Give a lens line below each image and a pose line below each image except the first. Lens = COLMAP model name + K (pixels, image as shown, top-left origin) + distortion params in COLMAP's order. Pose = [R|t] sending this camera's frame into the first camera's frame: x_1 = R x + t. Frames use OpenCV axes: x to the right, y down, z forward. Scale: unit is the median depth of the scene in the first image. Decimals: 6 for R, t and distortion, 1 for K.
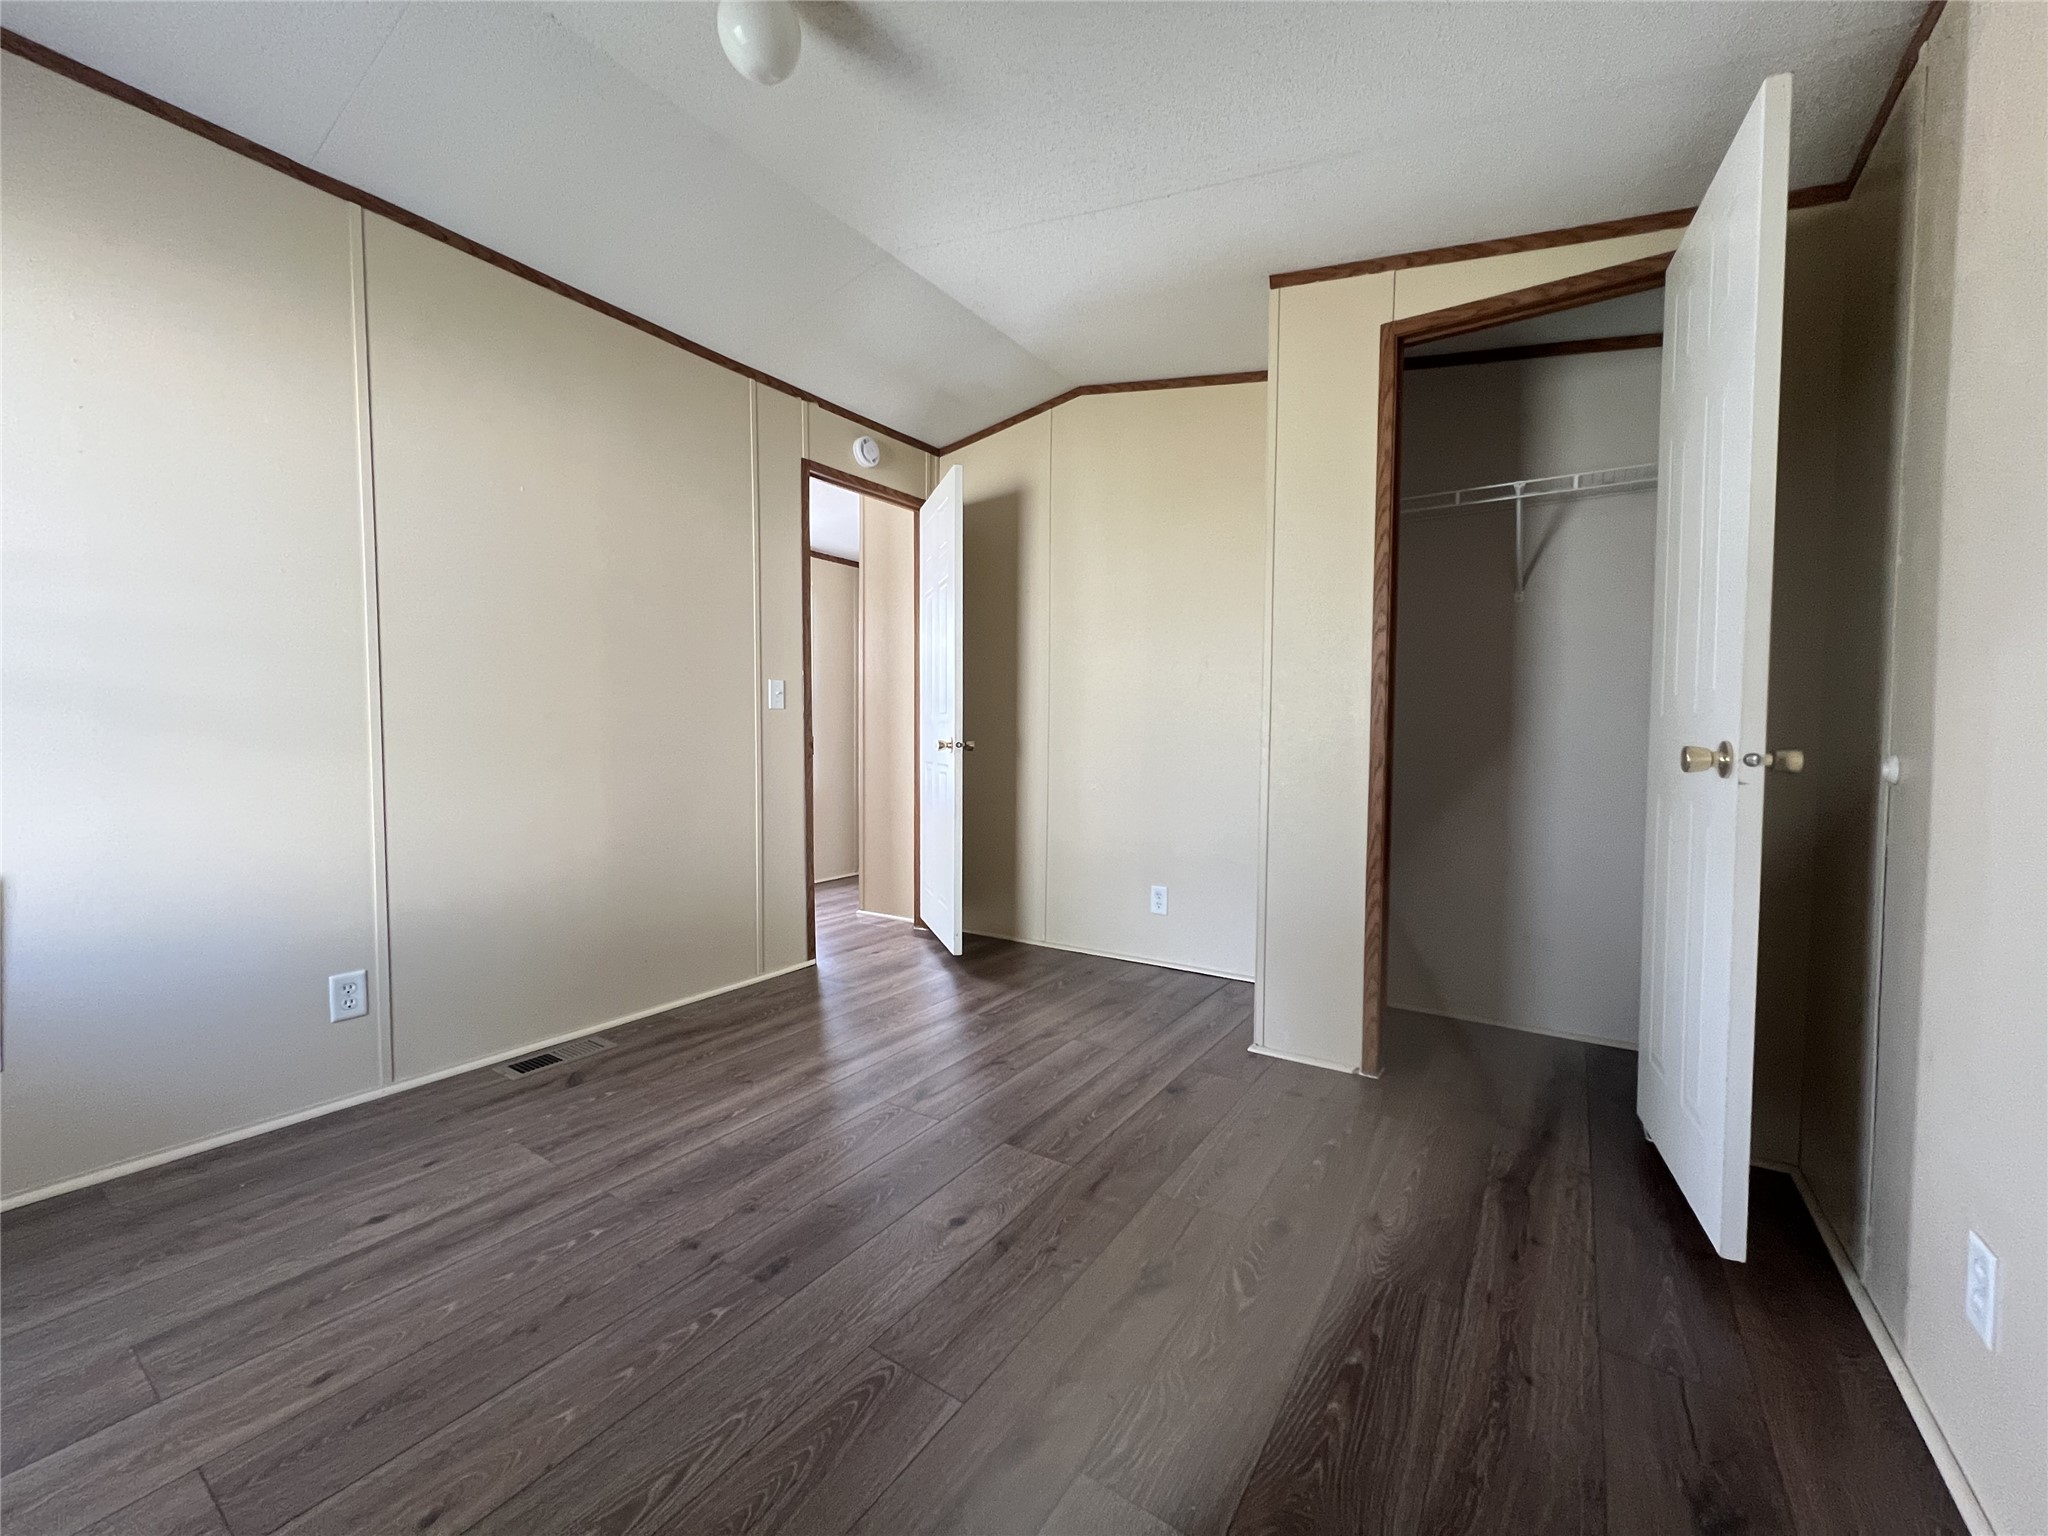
lens RADIAL K [[818.8, 0, 1018.4], [0, 818.8, 773.0], [0, 0, 1]] dist [-0.000655, -0.000037]
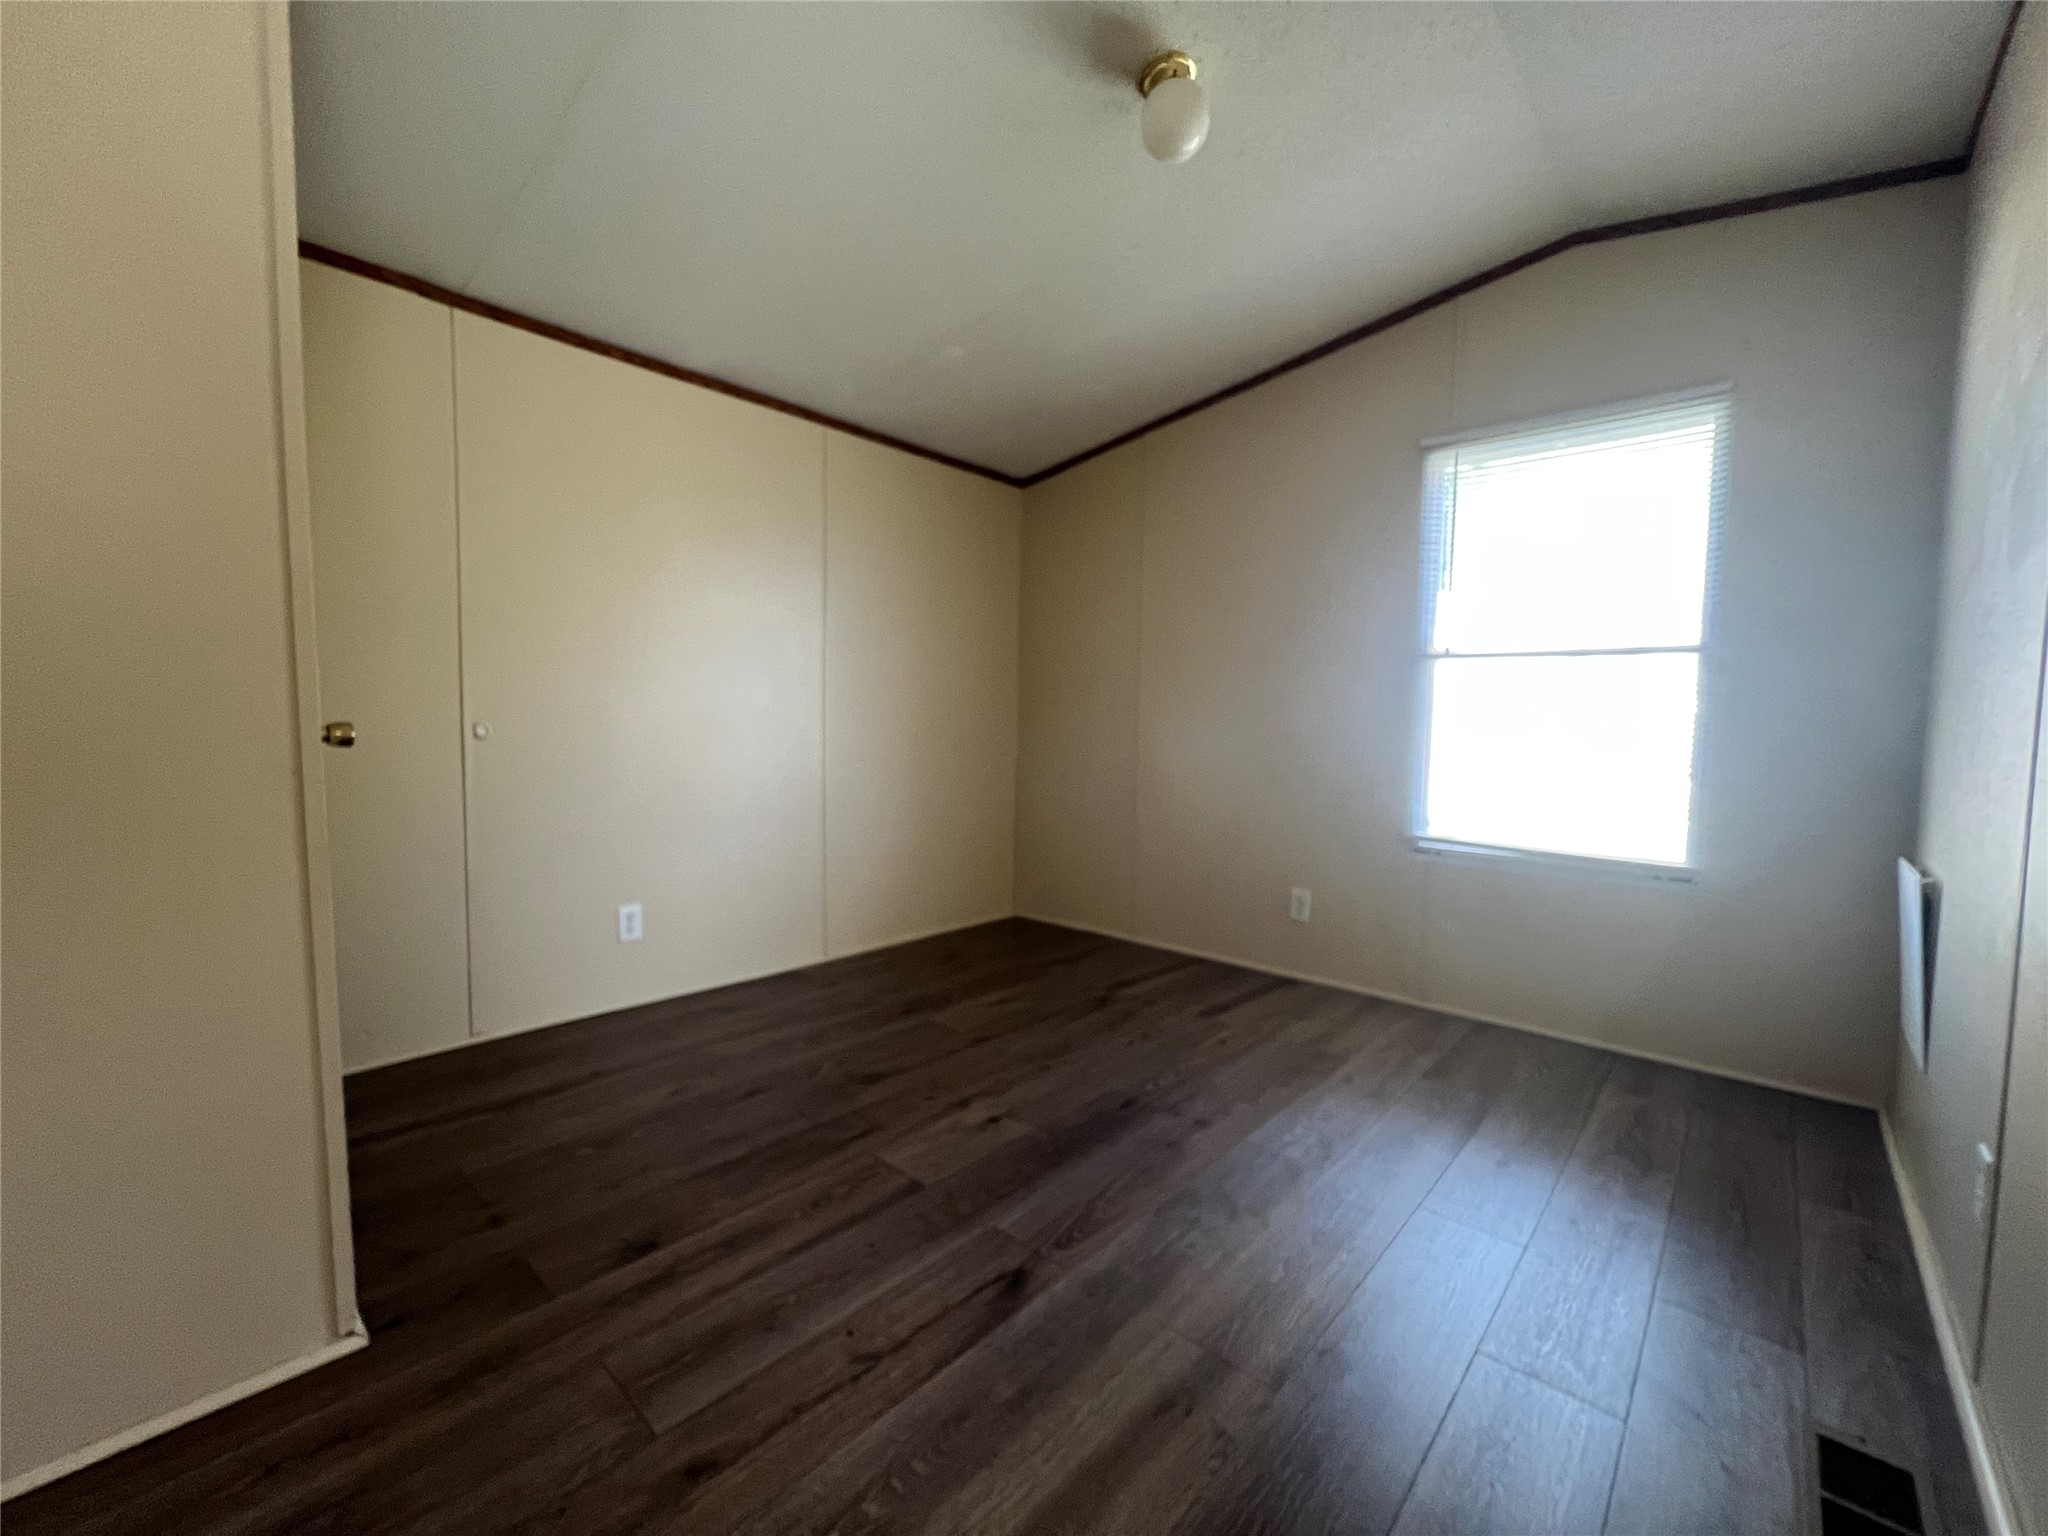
lens RADIAL K [[818.8, 0, 1018.4], [0, 818.8, 773.0], [0, 0, 1]] dist [-0.000655, -0.000037]
pose [[-0.990090, -0.028671, 0.137474, -0.221002], [-0.014072, 0.994265, 0.106018, -0.081441], [-0.139725, 0.103033, -0.984815, 1.796797]]
